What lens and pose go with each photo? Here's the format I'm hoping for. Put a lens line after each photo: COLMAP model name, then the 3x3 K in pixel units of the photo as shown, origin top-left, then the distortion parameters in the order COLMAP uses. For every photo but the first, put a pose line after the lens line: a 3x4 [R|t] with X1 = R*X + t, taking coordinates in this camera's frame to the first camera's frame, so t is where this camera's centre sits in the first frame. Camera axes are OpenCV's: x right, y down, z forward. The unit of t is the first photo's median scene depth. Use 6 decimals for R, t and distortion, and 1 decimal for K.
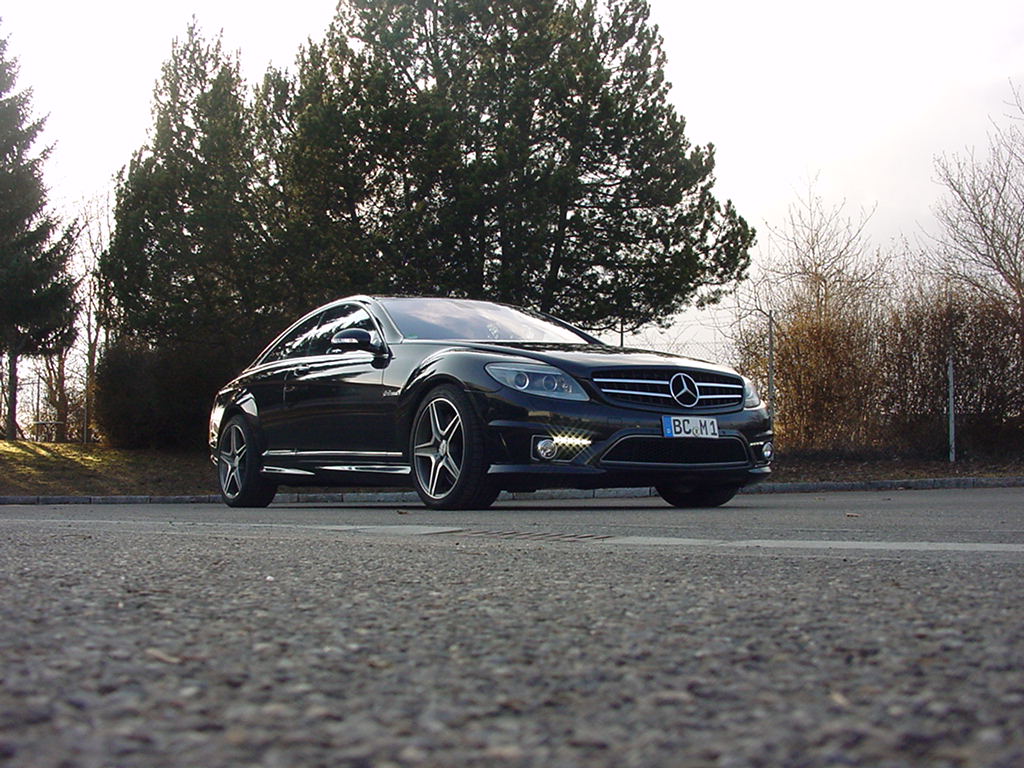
lens RADIAL K [[1328.5, 0, 509.7], [0, 1328.5, 411.1], [0, 0, 1]] dist [-0.195032, 0.500394]
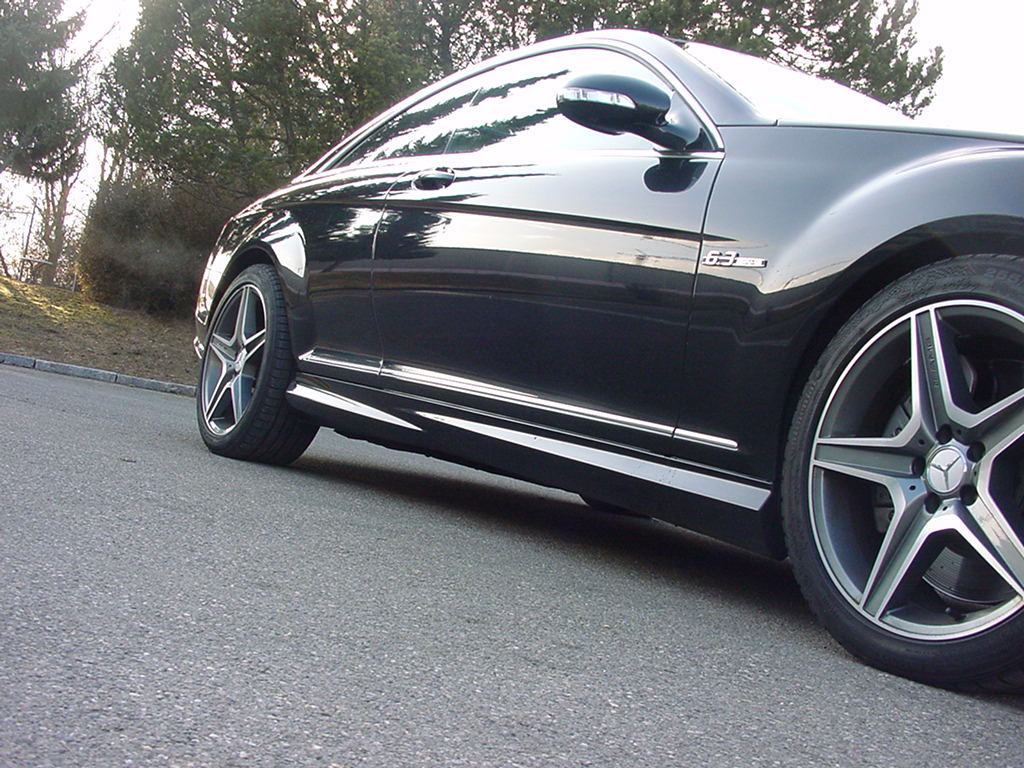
lens RADIAL K [[1328.5, 0, 509.7], [0, 1328.5, 411.1], [0, 0, 1]] dist [-0.195032, 0.500394]
pose [[0.982980, 0.183705, 0.001675, -0.046190], [-0.183536, 0.981598, 0.052733, 0.005617], [0.008043, -0.052142, 0.998607, 0.221768]]
